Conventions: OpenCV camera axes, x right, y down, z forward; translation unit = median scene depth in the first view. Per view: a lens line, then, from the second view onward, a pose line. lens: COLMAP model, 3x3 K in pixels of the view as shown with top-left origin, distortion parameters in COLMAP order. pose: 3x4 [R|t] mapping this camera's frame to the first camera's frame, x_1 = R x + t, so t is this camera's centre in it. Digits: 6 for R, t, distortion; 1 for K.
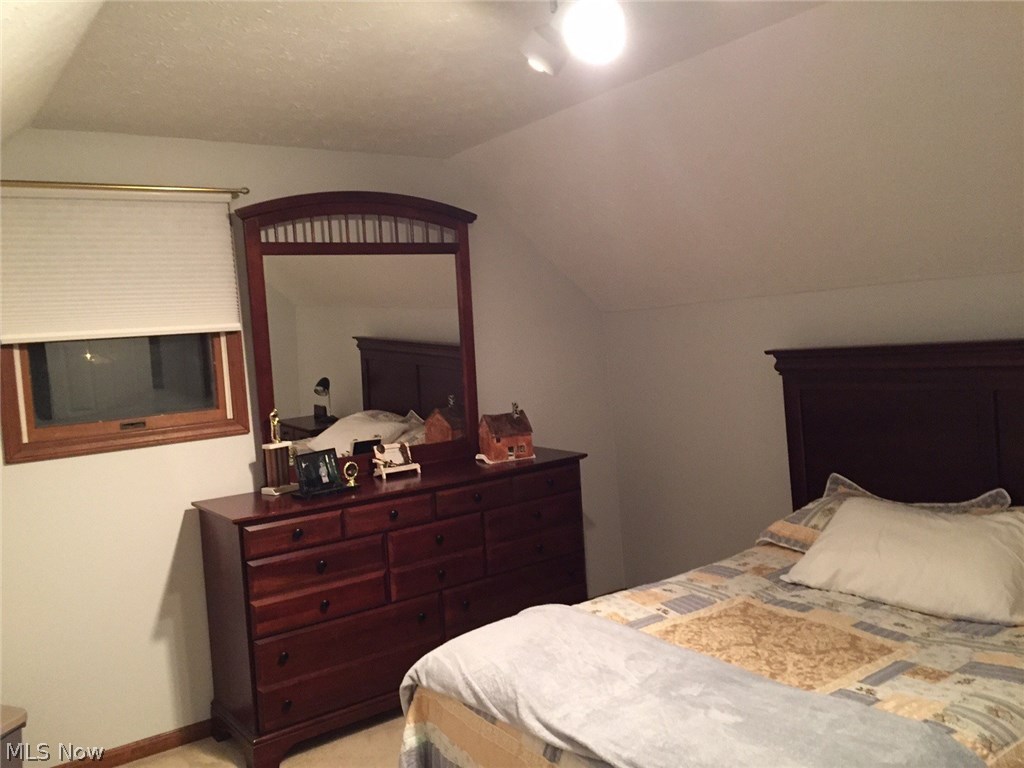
lens RADIAL K [[874.7, 0, 516.0], [0, 874.7, 380.4], [0, 0, 1]] dist [0.082371, -0.114217]
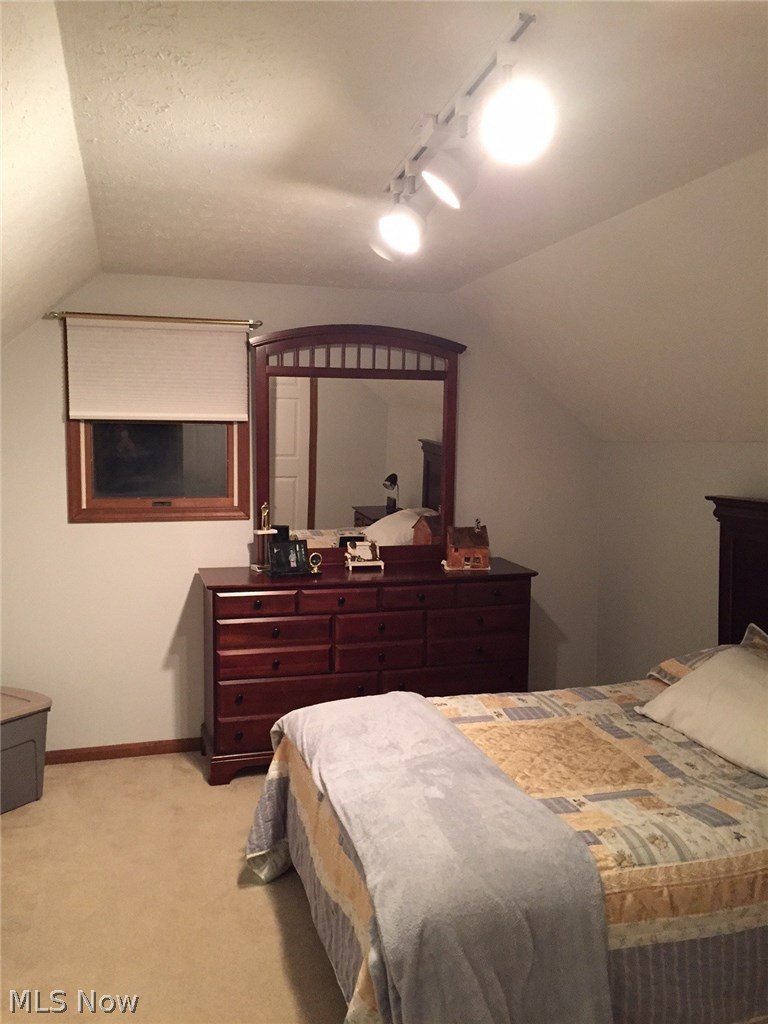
lens RADIAL K [[874.7, 0, 384.0], [0, 874.7, 512.0], [0, 0, 1]] dist [0.082371, -0.114217]
pose [[0.936931, 0.110149, -0.331703, 0.310297], [-0.094717, 0.993547, 0.062388, -0.049656], [0.336435, -0.027036, 0.941319, -0.108202]]
